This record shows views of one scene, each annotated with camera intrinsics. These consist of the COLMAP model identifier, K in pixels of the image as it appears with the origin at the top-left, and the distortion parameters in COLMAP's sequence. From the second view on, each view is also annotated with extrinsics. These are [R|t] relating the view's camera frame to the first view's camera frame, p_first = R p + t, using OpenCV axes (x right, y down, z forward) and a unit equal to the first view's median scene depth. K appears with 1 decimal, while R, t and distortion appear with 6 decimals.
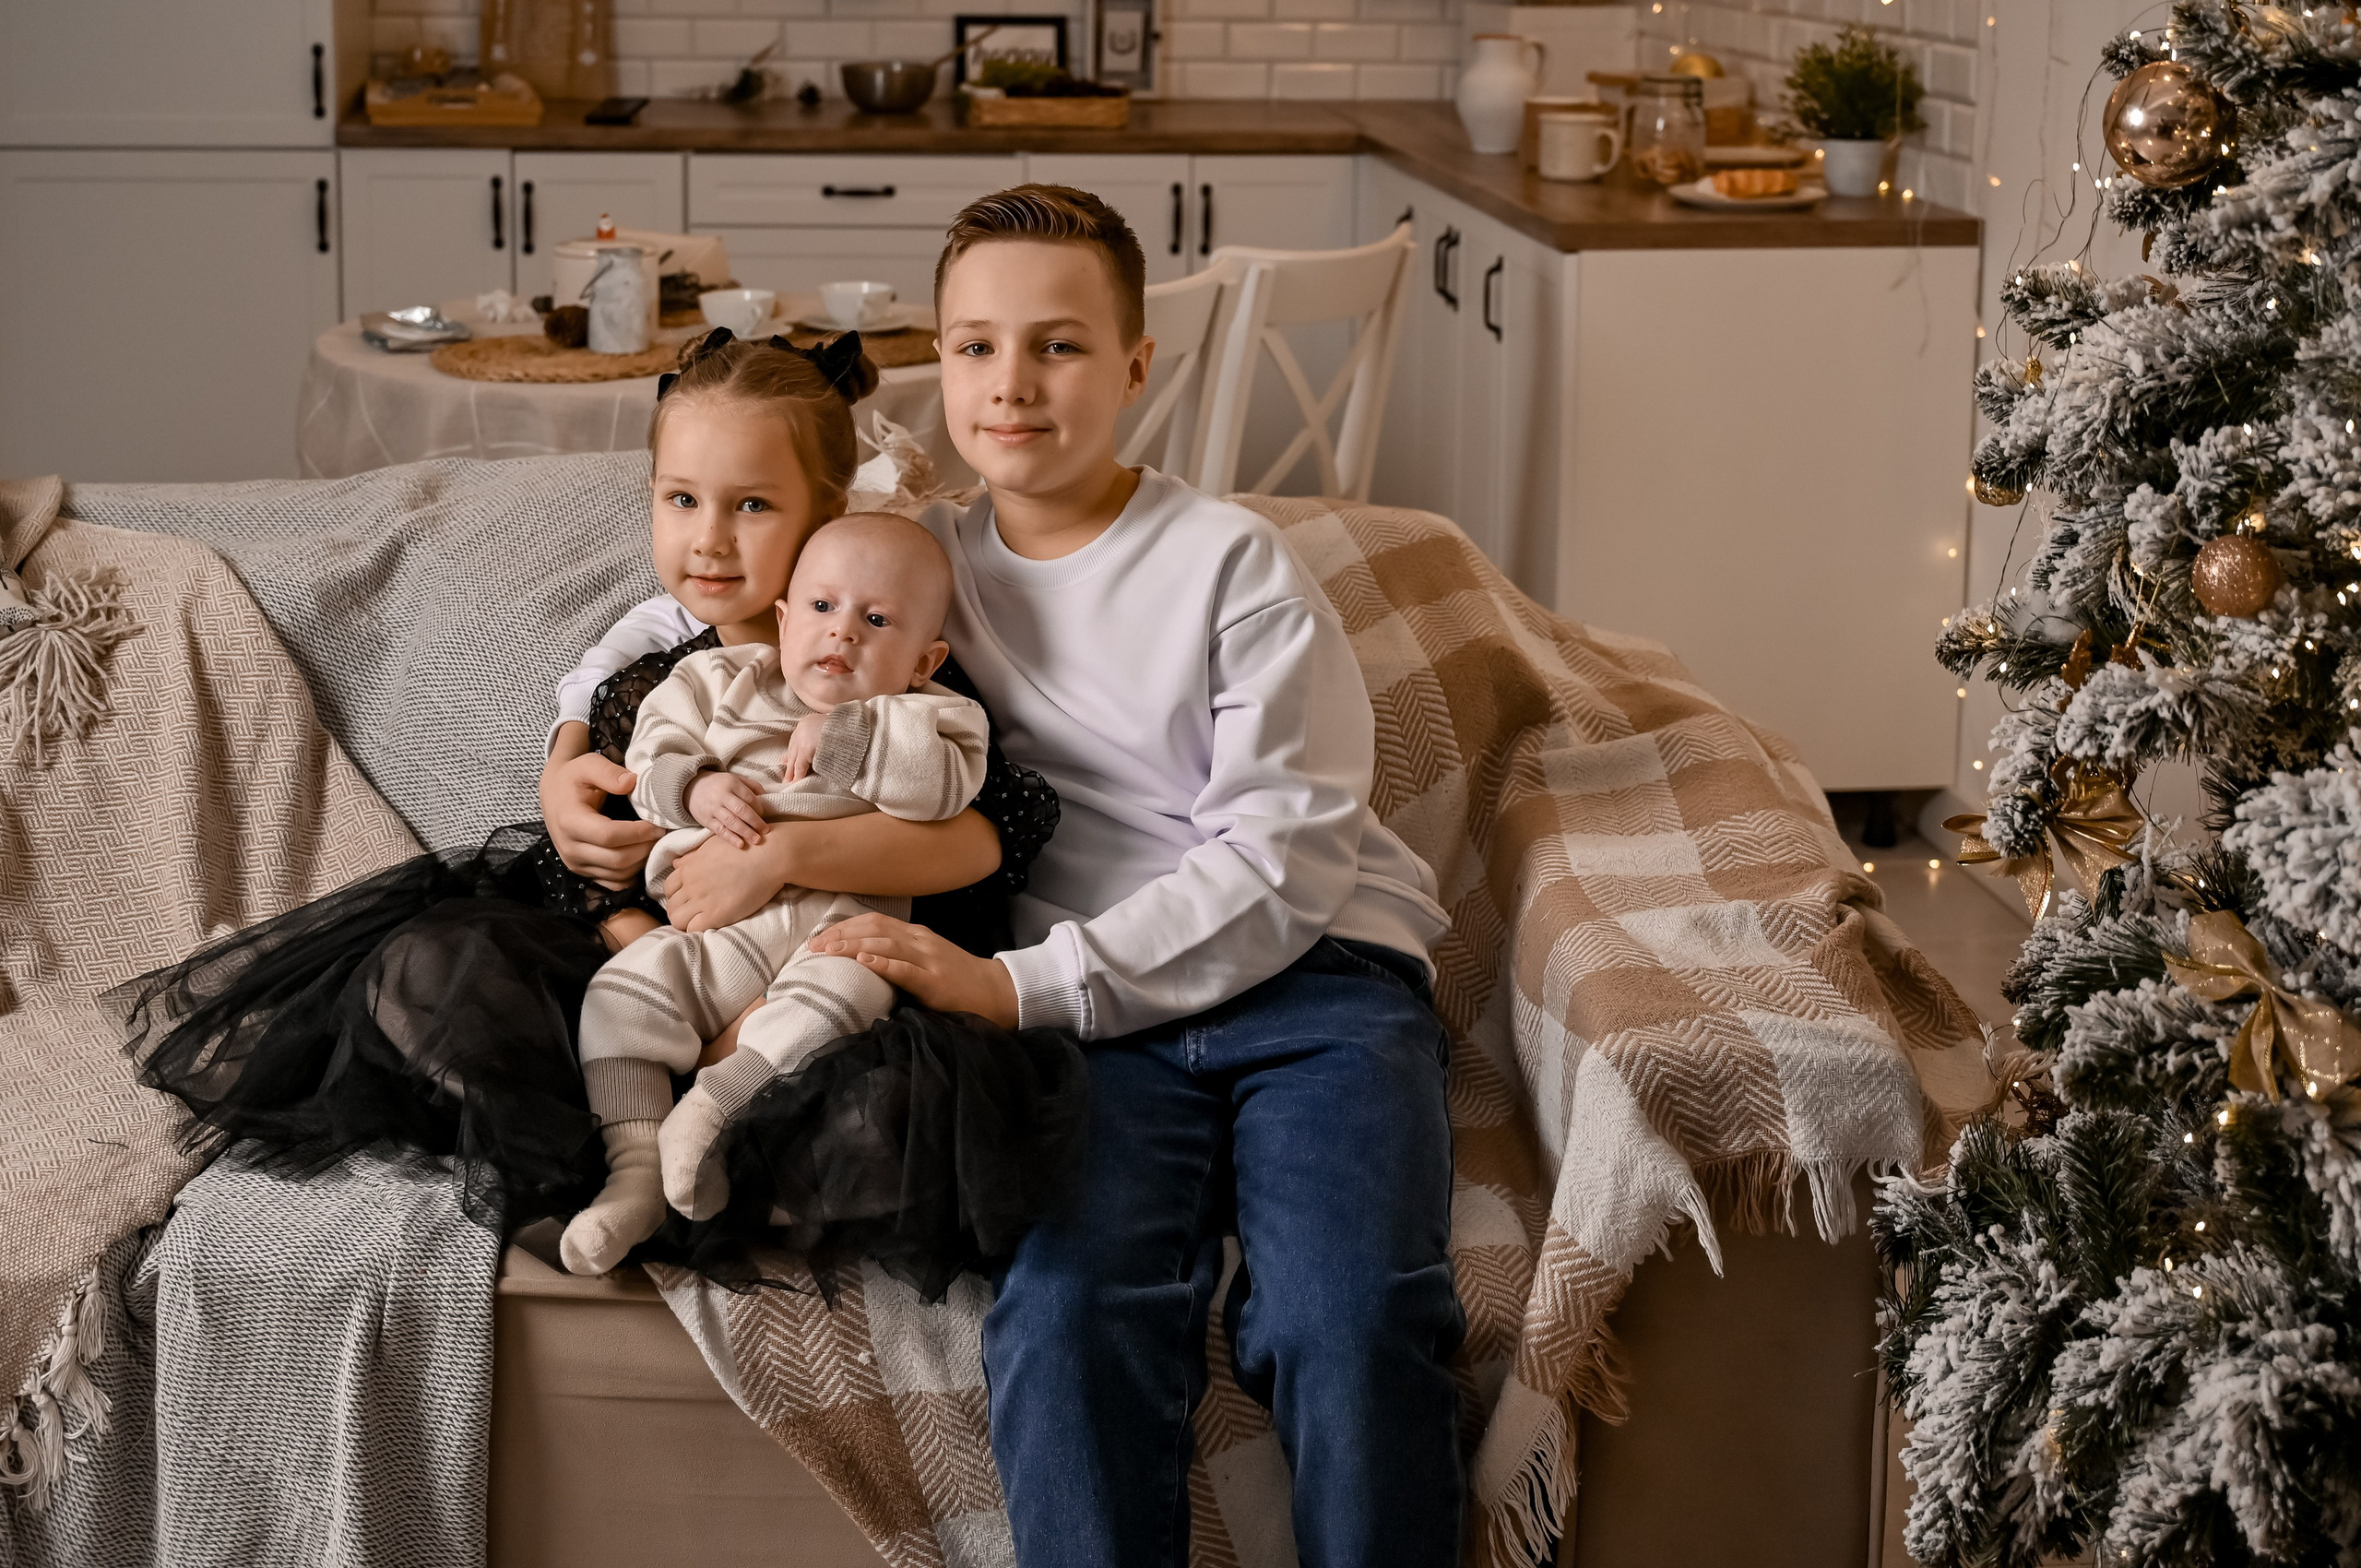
lens RADIAL K [[3165.2, 0, 1036.2], [0, 3165.2, 307.9], [0, 0, 1]] dist [0.016288, -0.041995]
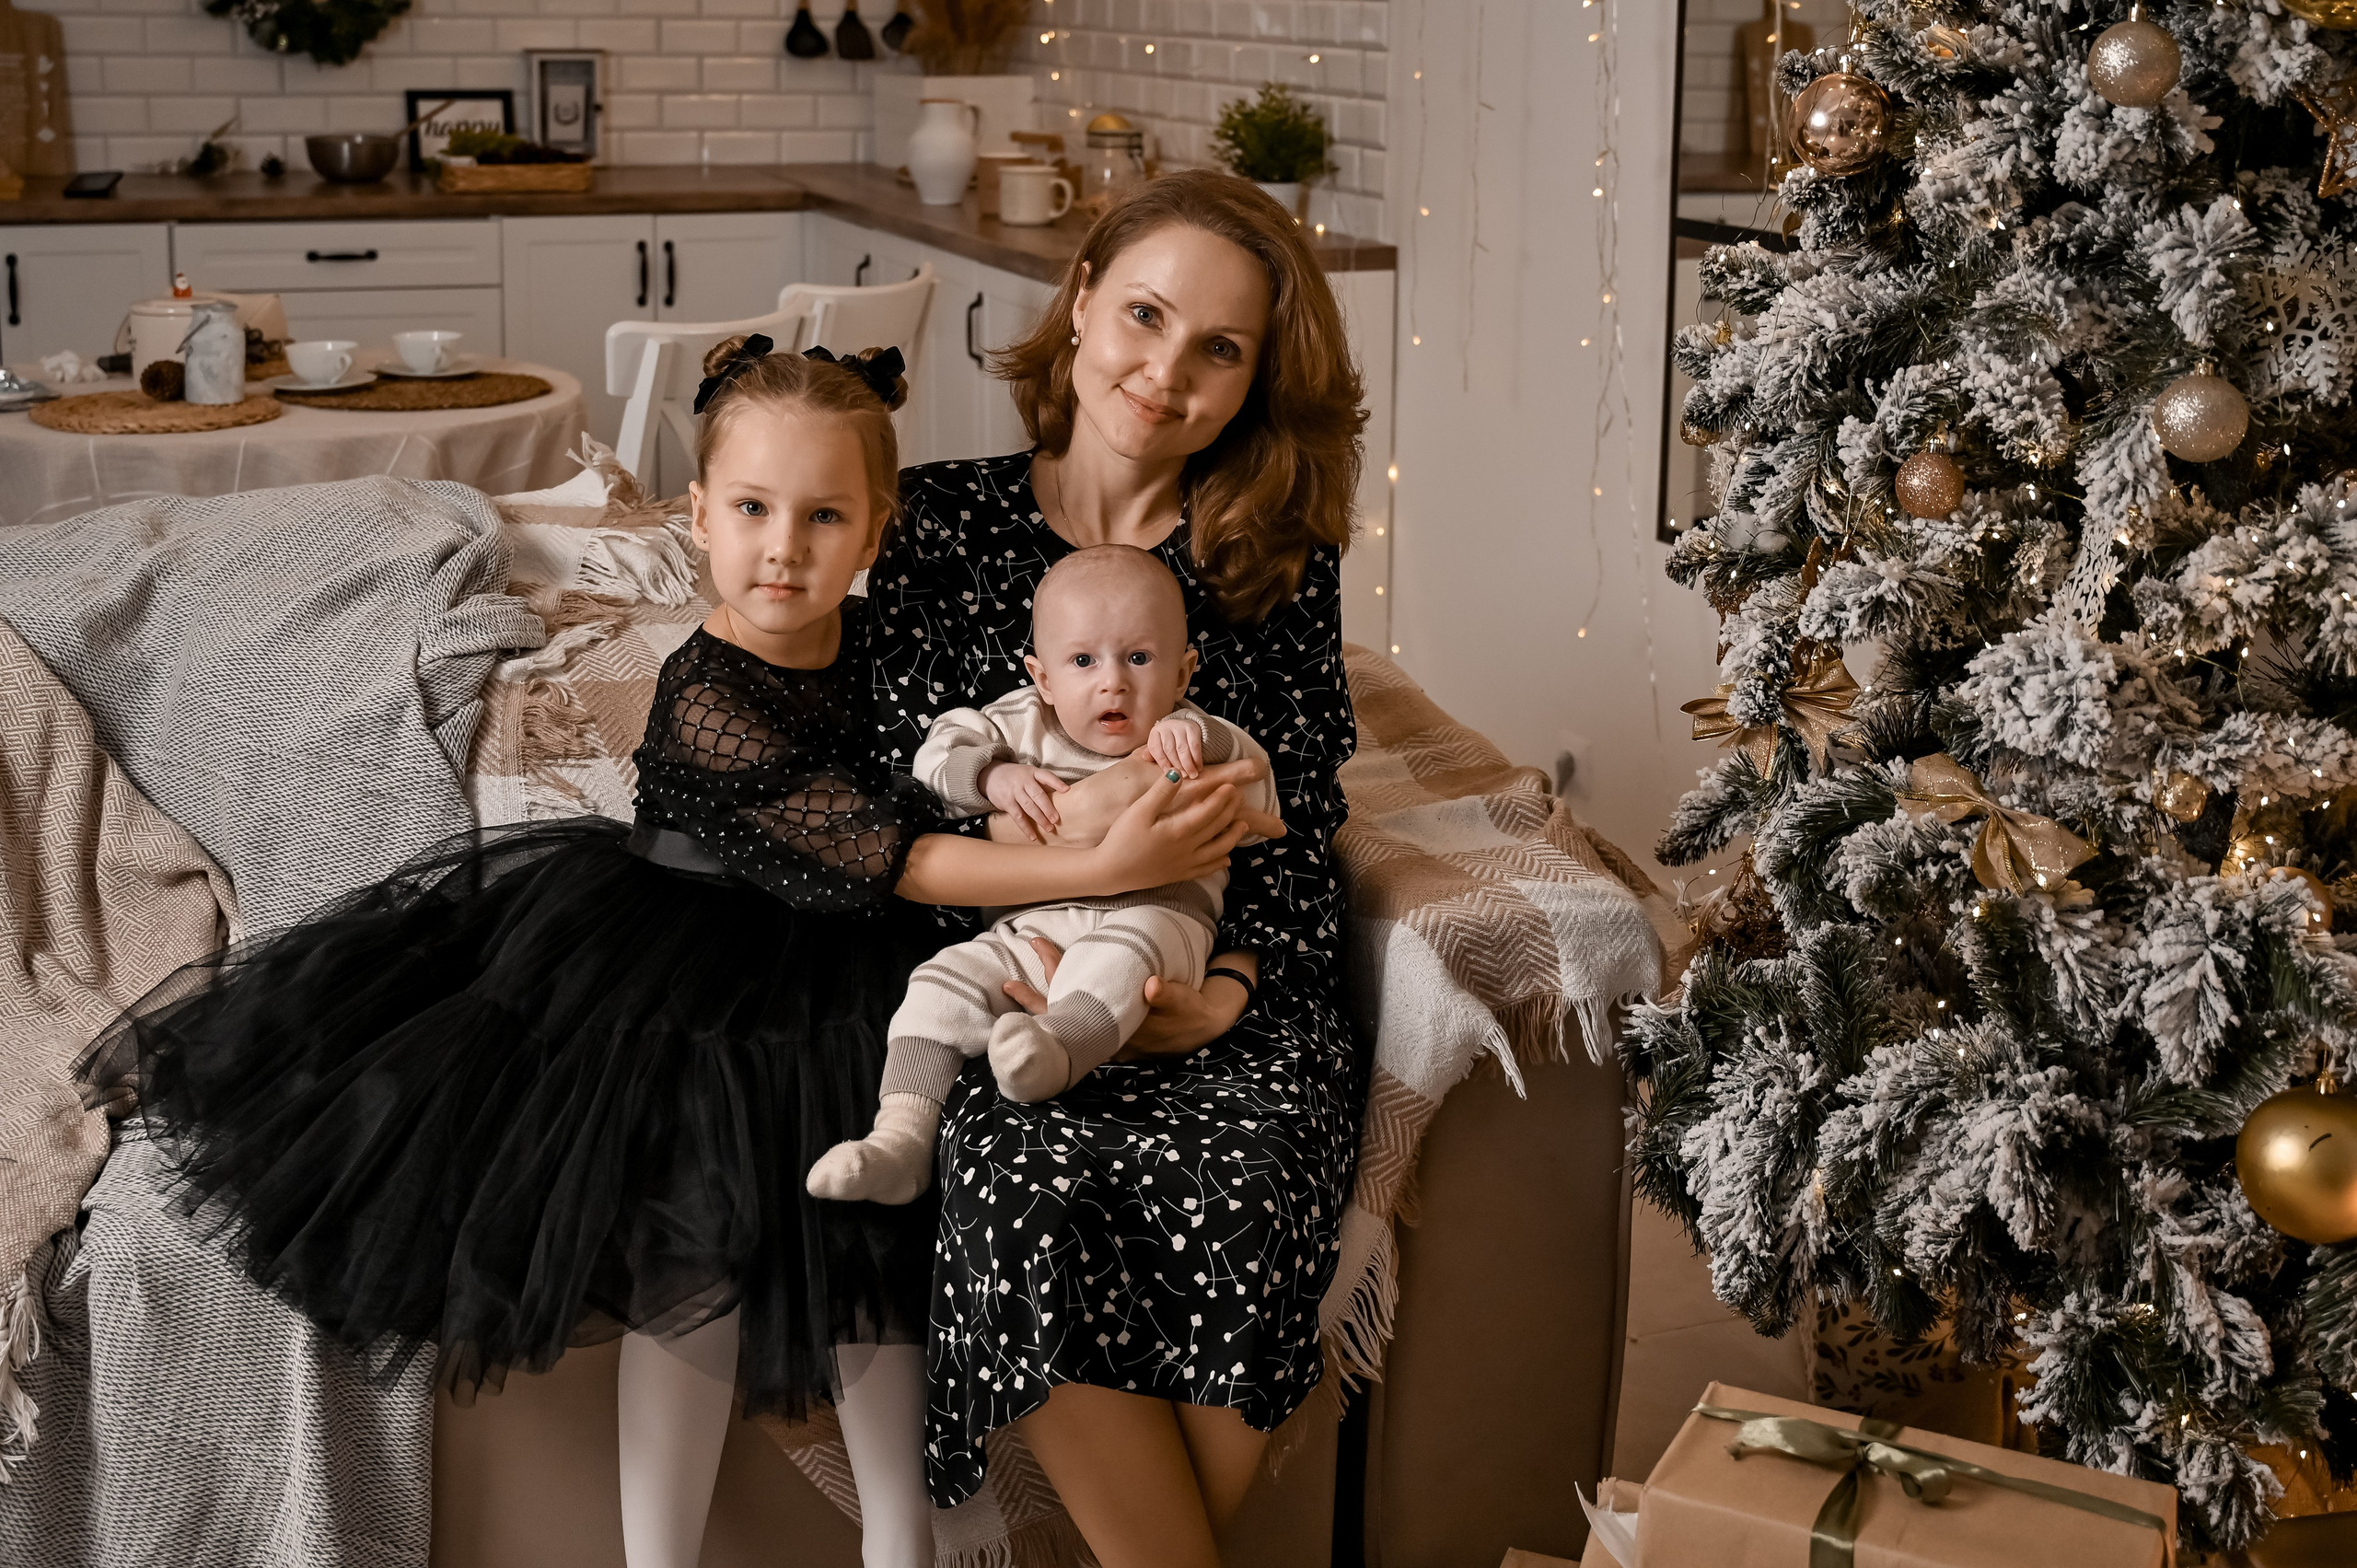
lens RADIAL K [[2872.0, 0, 1135.9], [0, 2872.0, 448.7], [0, 0, 1]] dist [0.000231, -0.004603]
pose [[0.958774, -0.045825, 0.280452, -0.231678], [0.038380, 0.998751, 0.031985, 0.022174], [-0.281567, -0.019902, 0.959335, 0.009696]]
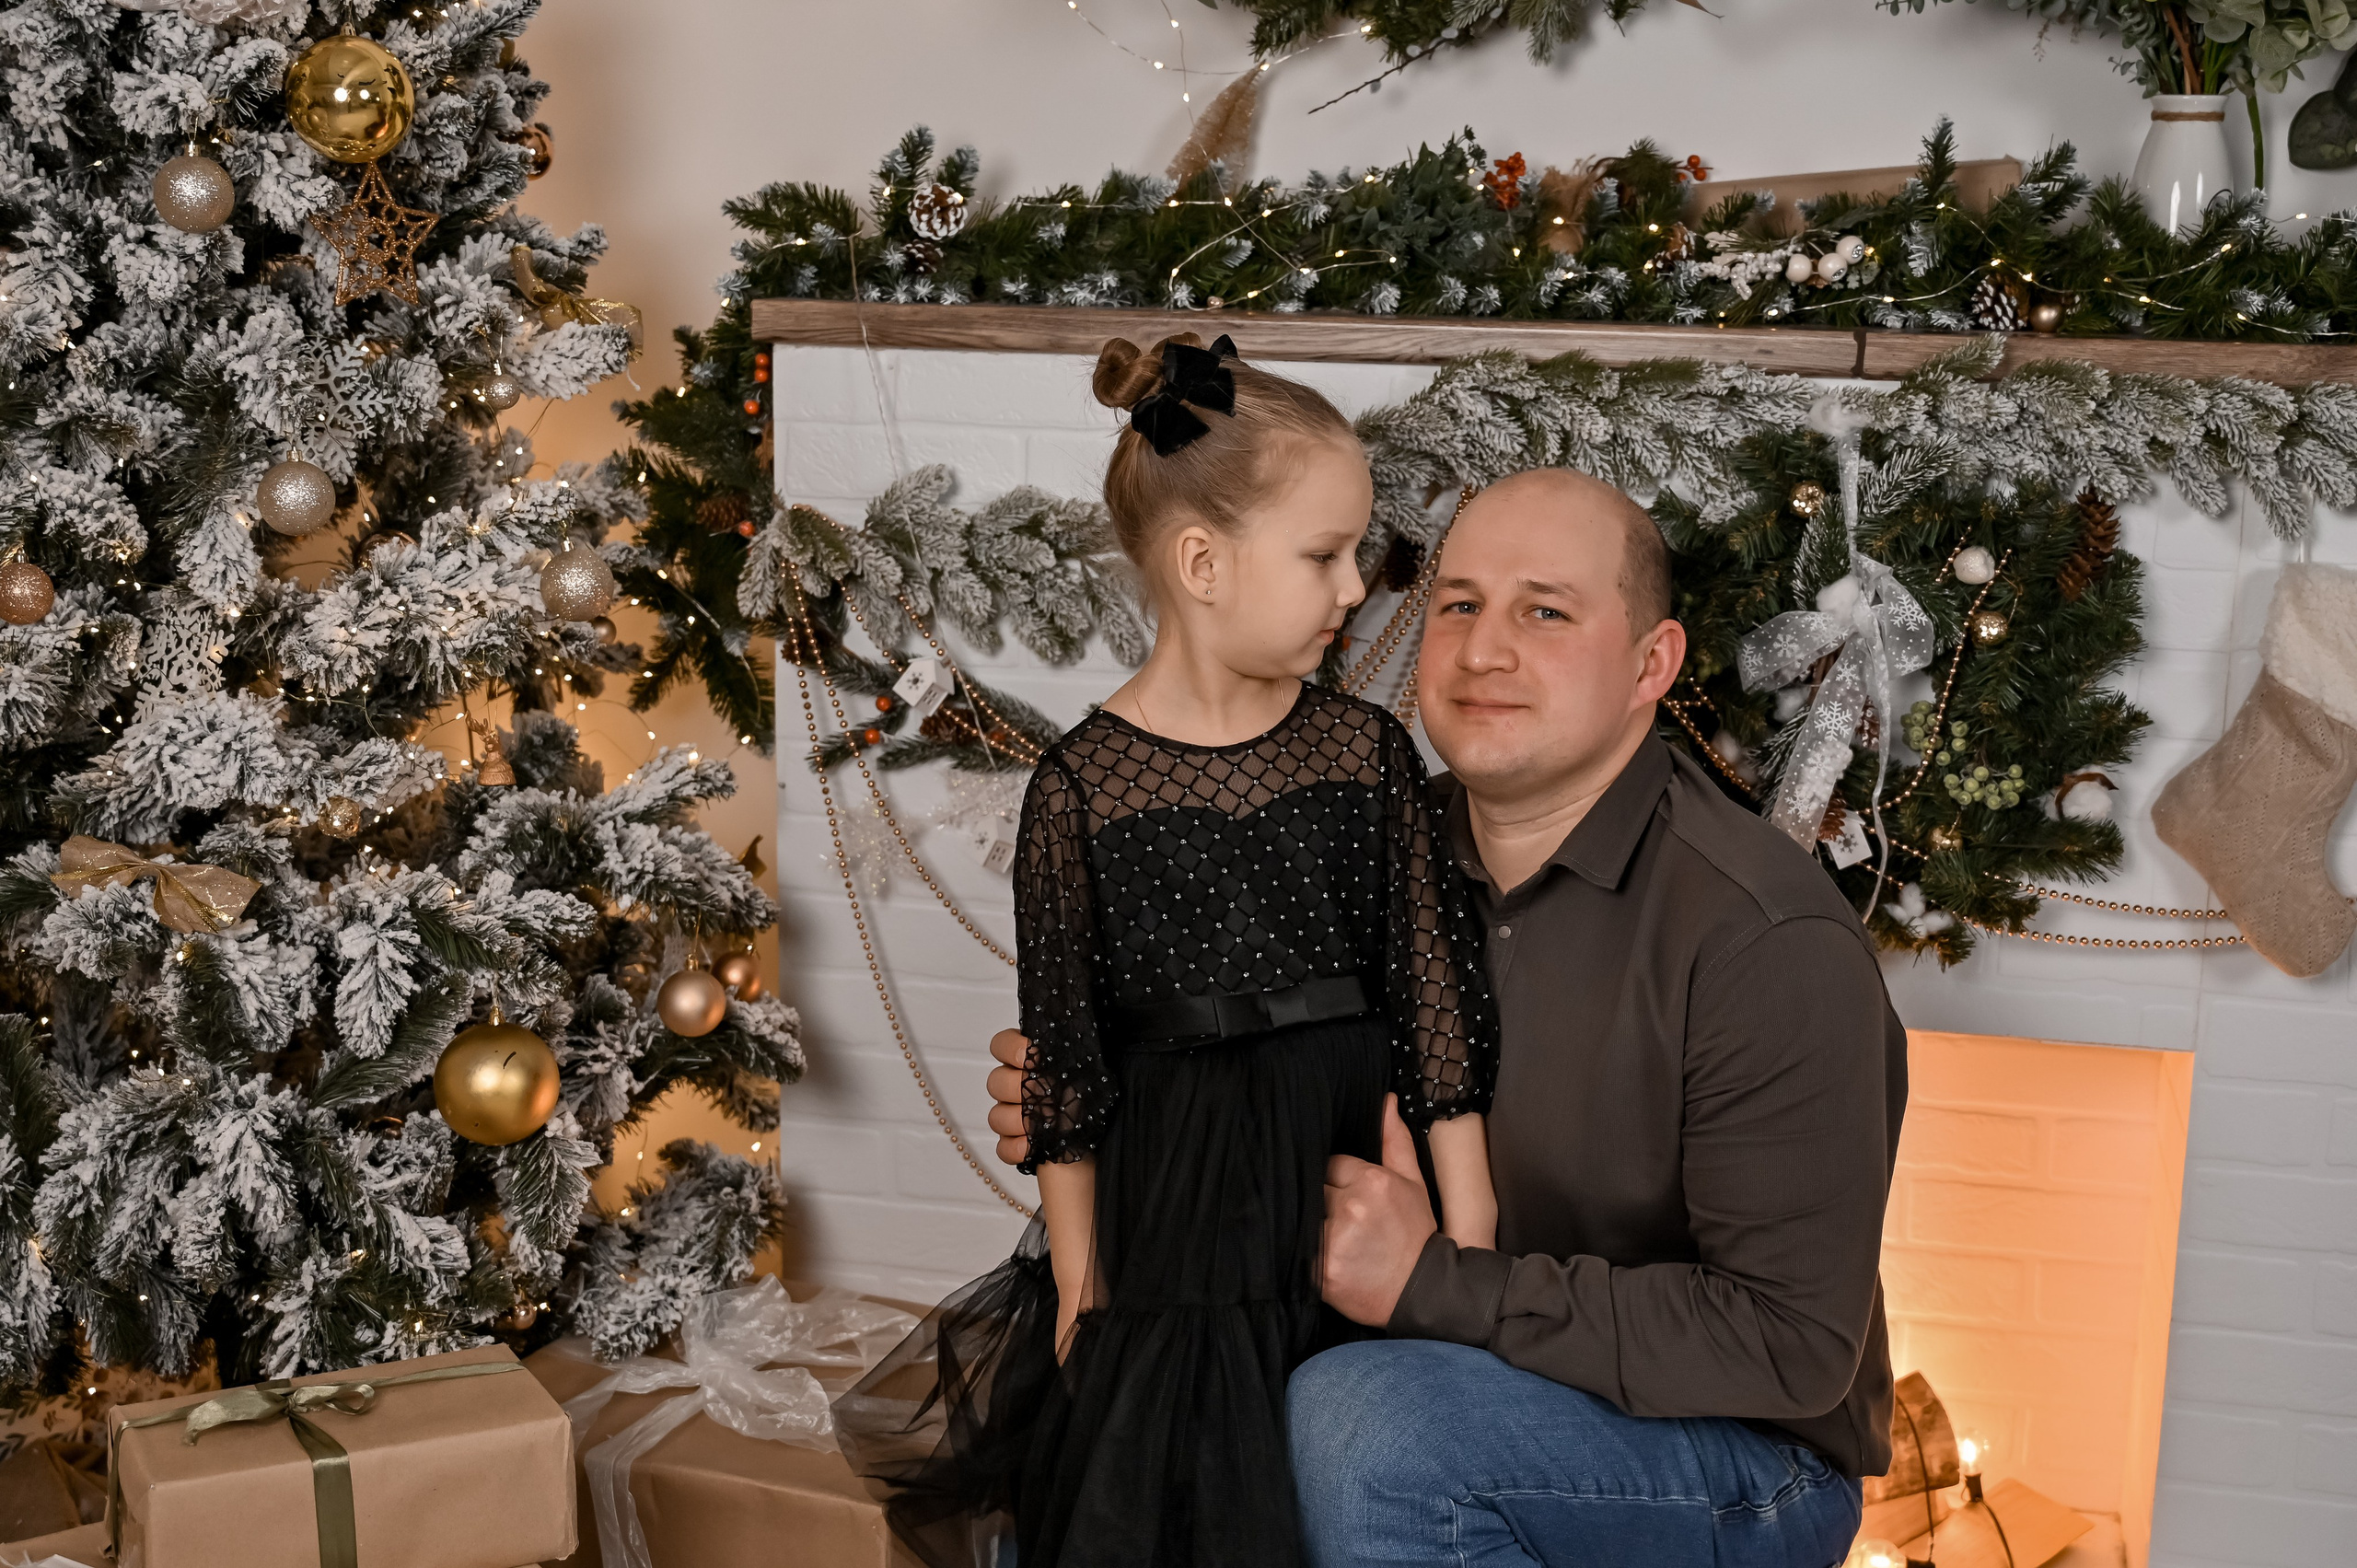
lens RADIAL K [[3095.0, 0, 1055.8], [0, 3095.0, 791.4], [0, 0, 1]] dist [0.013642, -0.024685]
pose [[0.344776, -0.186027, 0.920067, -0.679944], [0.119192, 0.980908, 0.153664, 0.017793], [-0.931087, 0.056685, 0.360366, 0.128789]]
